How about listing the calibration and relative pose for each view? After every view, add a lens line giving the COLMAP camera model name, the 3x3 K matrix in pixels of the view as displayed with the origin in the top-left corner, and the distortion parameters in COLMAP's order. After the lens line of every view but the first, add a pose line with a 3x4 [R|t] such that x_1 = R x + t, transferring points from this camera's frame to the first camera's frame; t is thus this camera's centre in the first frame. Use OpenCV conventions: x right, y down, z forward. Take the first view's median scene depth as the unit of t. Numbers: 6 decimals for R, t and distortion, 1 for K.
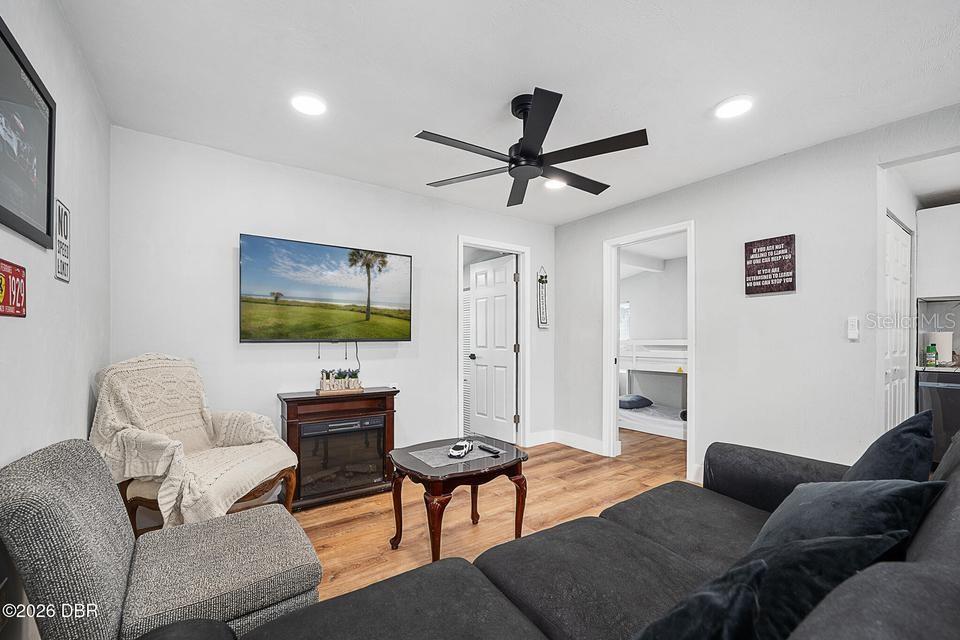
lens RADIAL K [[398.1, 0, 518.3], [0, 398.1, 333.9], [0, 0, 1]] dist [-0.000329, -0.000074]
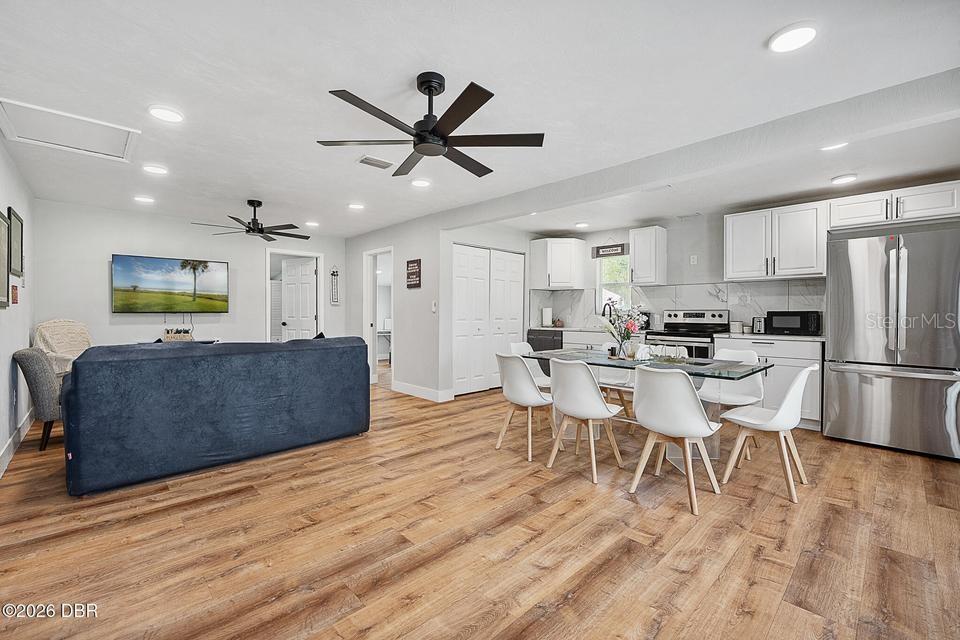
lens RADIAL K [[407.4, 0, 494.4], [0, 407.4, 315.4], [0, 0, 1]] dist [0.001556, 0.000166]
pose [[0.990257, -0.000141, 0.139255, 0.678835], [-0.001676, 0.999915, 0.012927, 0.006506], [-0.139245, -0.013035, 0.990172, -0.958527]]
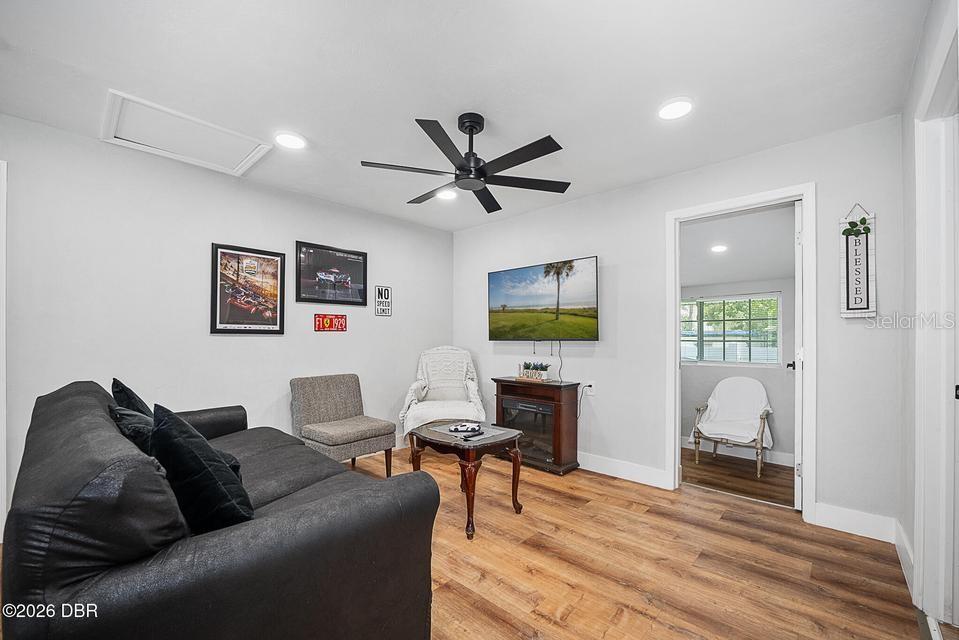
lens RADIAL K [[394.2, 0, 464.8], [0, 394.2, 312.0], [0, 0, 1]] dist [-0.000869, -0.000116]
pose [[0.151048, -0.067473, -0.986221, 0.724062], [0.001192, 0.997680, -0.068074, 0.020899], [0.988526, 0.009106, 0.150778, 0.555776]]
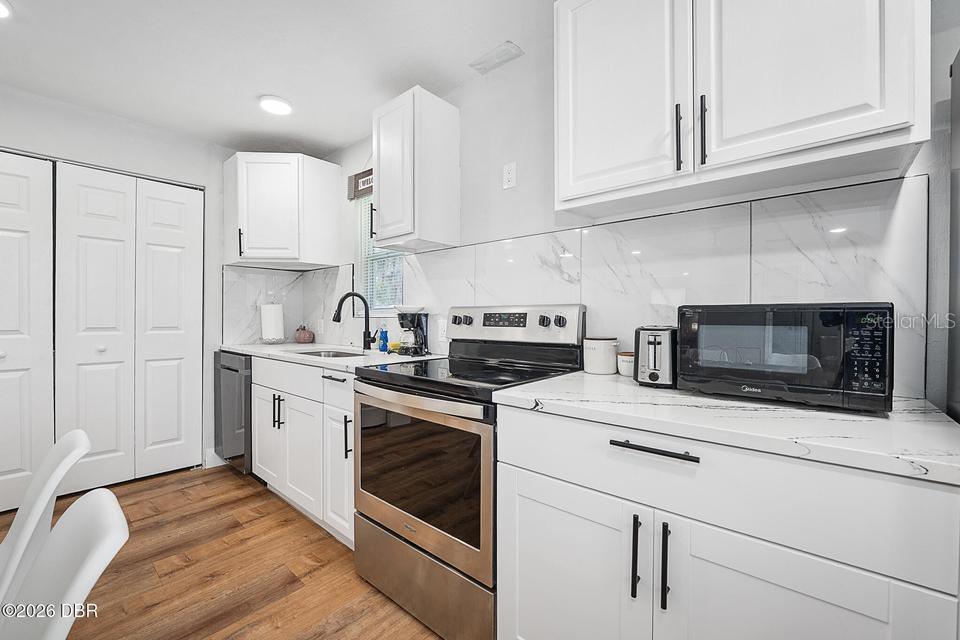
lens RADIAL K [[397.4, 0, 489.8], [0, 397.4, 317.4], [0, 0, 1]] dist [0.000985, 0.000029]
pose [[0.975447, 0.000488, 0.220233, 1.607762], [-0.001826, 0.999981, 0.005873, 0.018974], [-0.220226, -0.006130, 0.975430, 0.040769]]
